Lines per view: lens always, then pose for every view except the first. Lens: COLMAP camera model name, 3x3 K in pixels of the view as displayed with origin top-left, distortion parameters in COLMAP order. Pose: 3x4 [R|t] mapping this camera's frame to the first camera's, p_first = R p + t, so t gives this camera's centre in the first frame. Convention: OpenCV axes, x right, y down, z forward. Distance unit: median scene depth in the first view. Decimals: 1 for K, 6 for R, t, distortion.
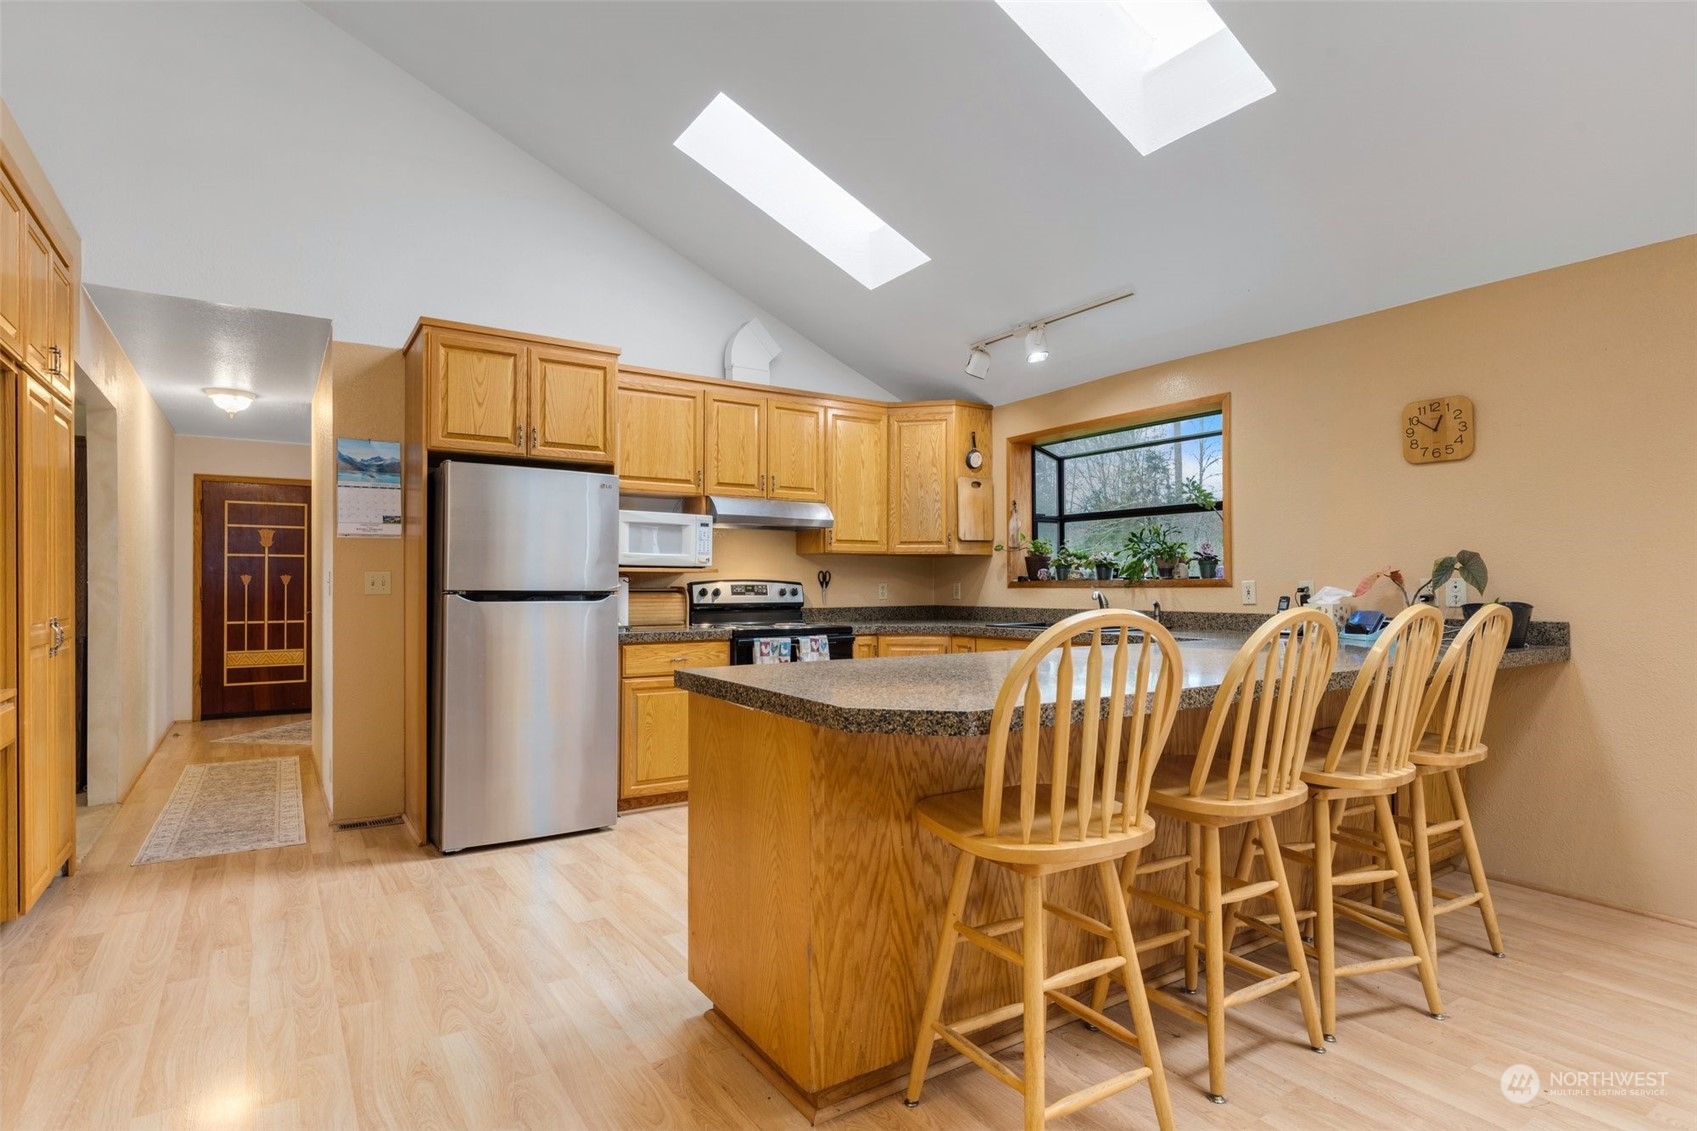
lens RADIAL K [[878.5, 0, 848.5], [0, 878.5, 565.5], [0, 0, 1]] dist [-0.000207, -0.000059]
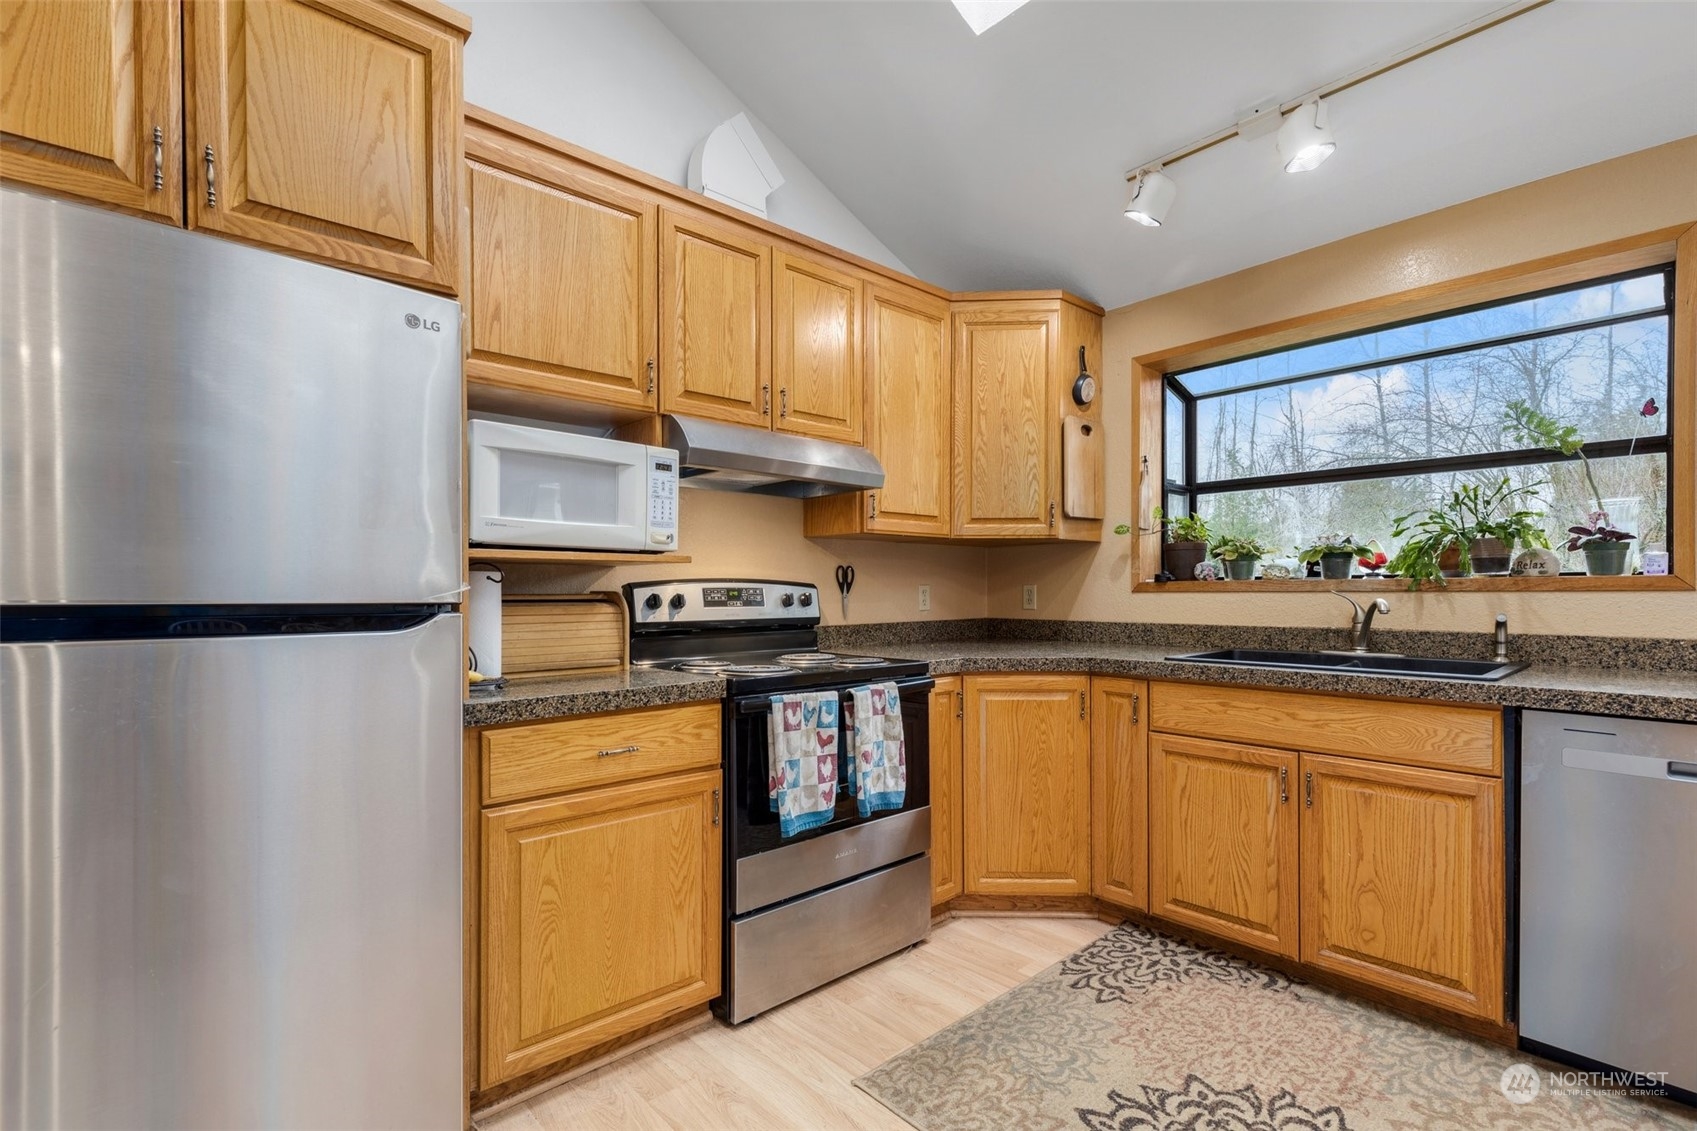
lens RADIAL K [[768.6, 0, 851.8], [0, 768.6, 591.0], [0, 0, 1]] dist [0.000361, -0.000143]
pose [[0.988843, -0.001814, 0.148950, -0.115667], [-0.001755, 0.999715, 0.023825, 0.012608], [-0.148951, -0.023821, 0.988558, 0.517901]]
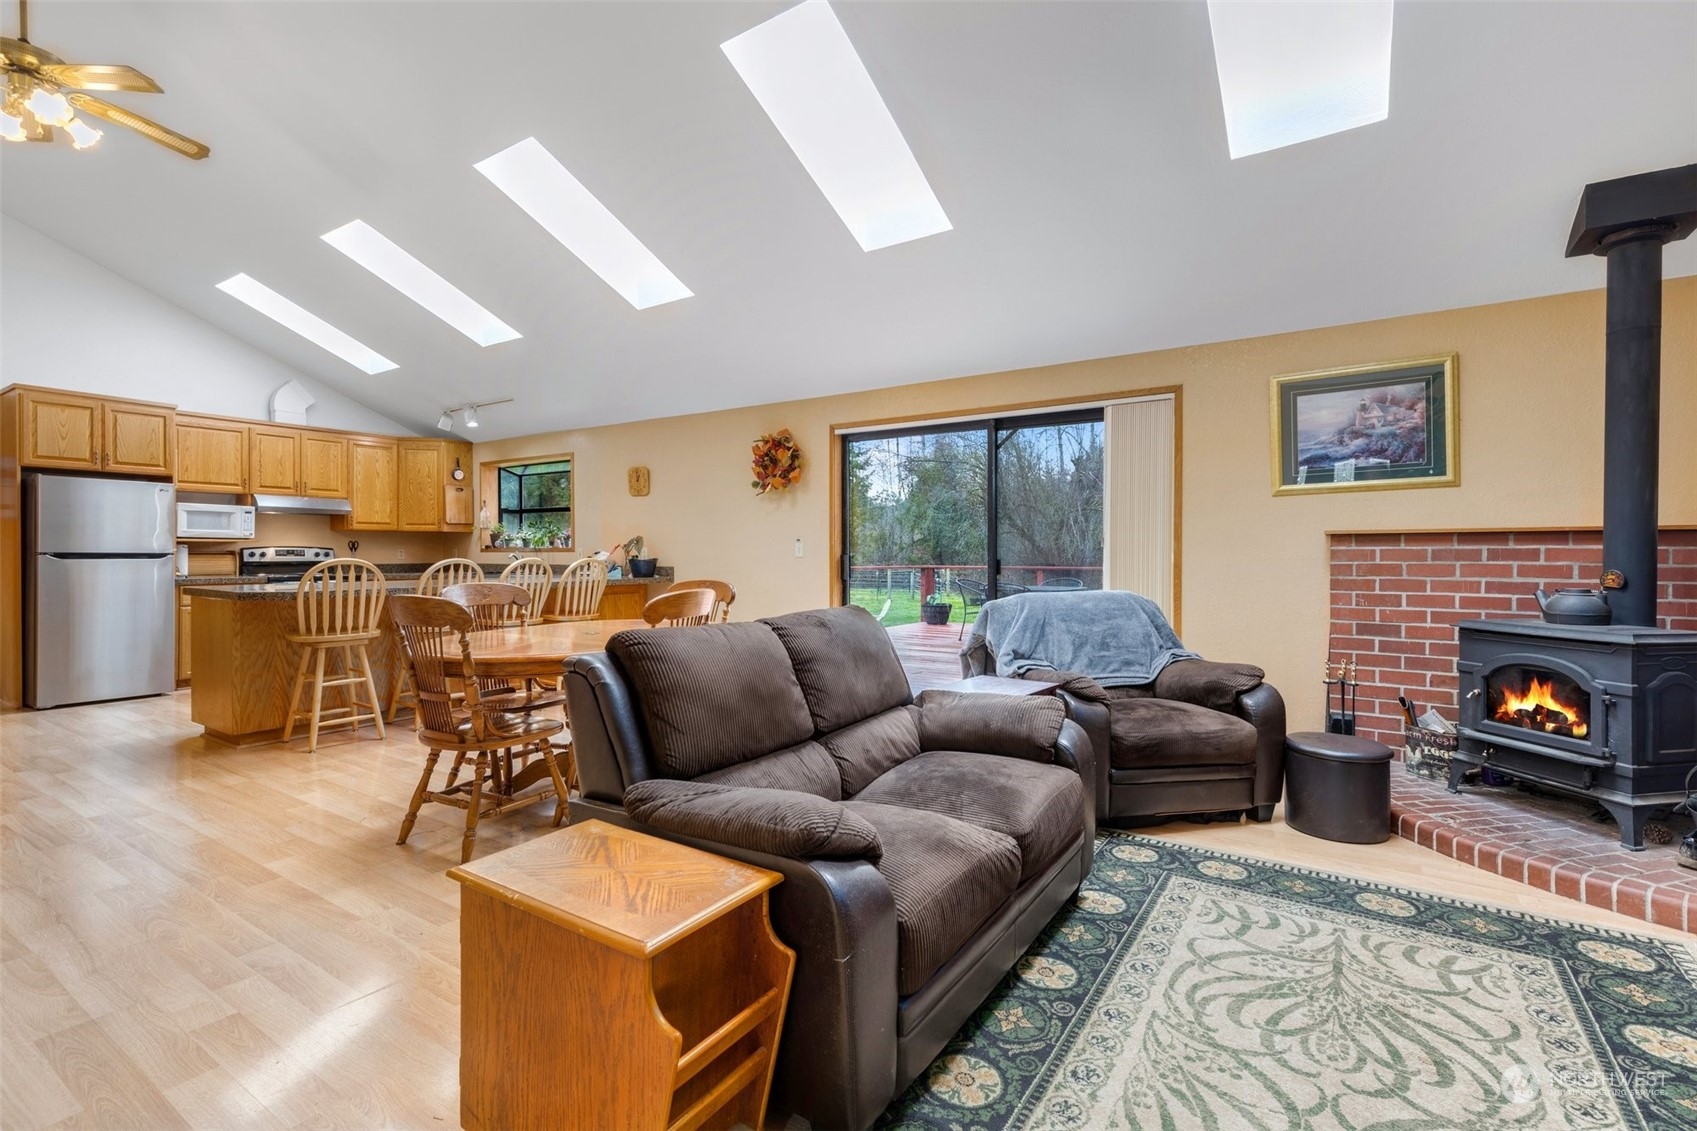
lens RADIAL K [[771.2, 0, 858.6], [0, 771.2, 552.0], [0, 0, 1]] dist [0.002119, 0.000250]
pose [[0.916710, 0.001999, 0.399548, 0.278877], [-0.011496, 0.999705, 0.021373, -0.015873], [-0.399388, -0.024186, 0.916463, -0.703850]]
